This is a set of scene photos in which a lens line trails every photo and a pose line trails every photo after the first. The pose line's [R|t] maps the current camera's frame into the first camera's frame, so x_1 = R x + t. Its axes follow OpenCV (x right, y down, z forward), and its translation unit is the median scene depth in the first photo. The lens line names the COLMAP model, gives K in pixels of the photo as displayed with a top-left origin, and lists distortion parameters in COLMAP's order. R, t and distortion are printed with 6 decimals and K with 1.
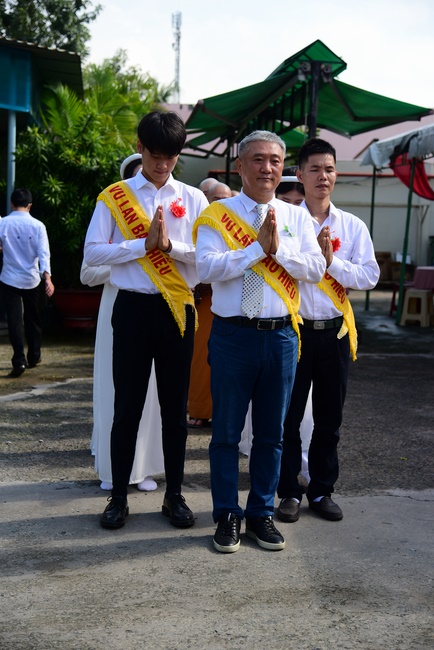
lens RADIAL K [[1033.0, 0, 217.8], [0, 1033.0, 328.2], [0, 0, 1]] dist [-0.017720, 0.000000]
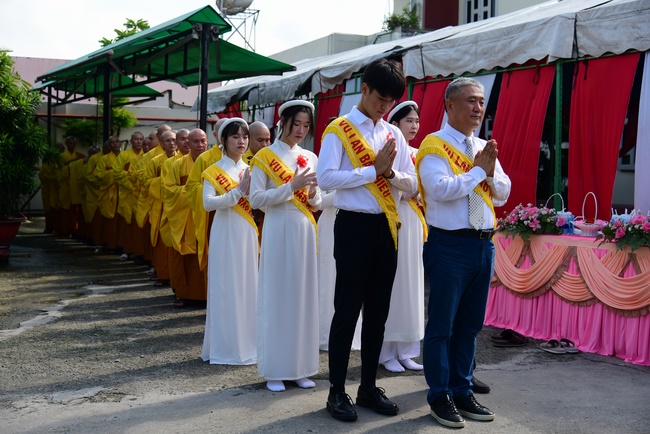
lens RADIAL K [[855.8, 0, 324.1], [0, 855.8, 210.2], [0, 0, 1]] dist [0.000947, 0.000000]
pose [[0.914245, -0.030648, 0.404002, -0.508152], [0.048420, 0.998253, -0.033845, -0.007247], [-0.402259, 0.050505, 0.914132, 0.140692]]
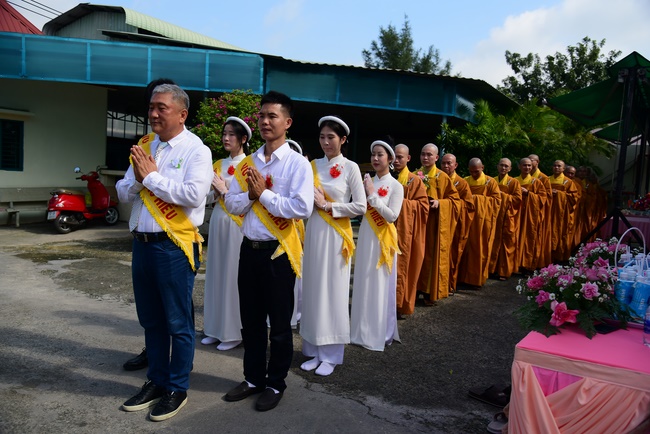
lens RADIAL K [[510.8, 0, 324.3], [0, 510.8, 222.0], [0, 0, 1]] dist [-0.043815, 0.011556]
pose [[0.779027, 0.072096, -0.622831, 0.561971], [-0.091431, 0.995811, 0.000910, -0.040771], [0.620288, 0.056238, 0.782356, 0.621481]]
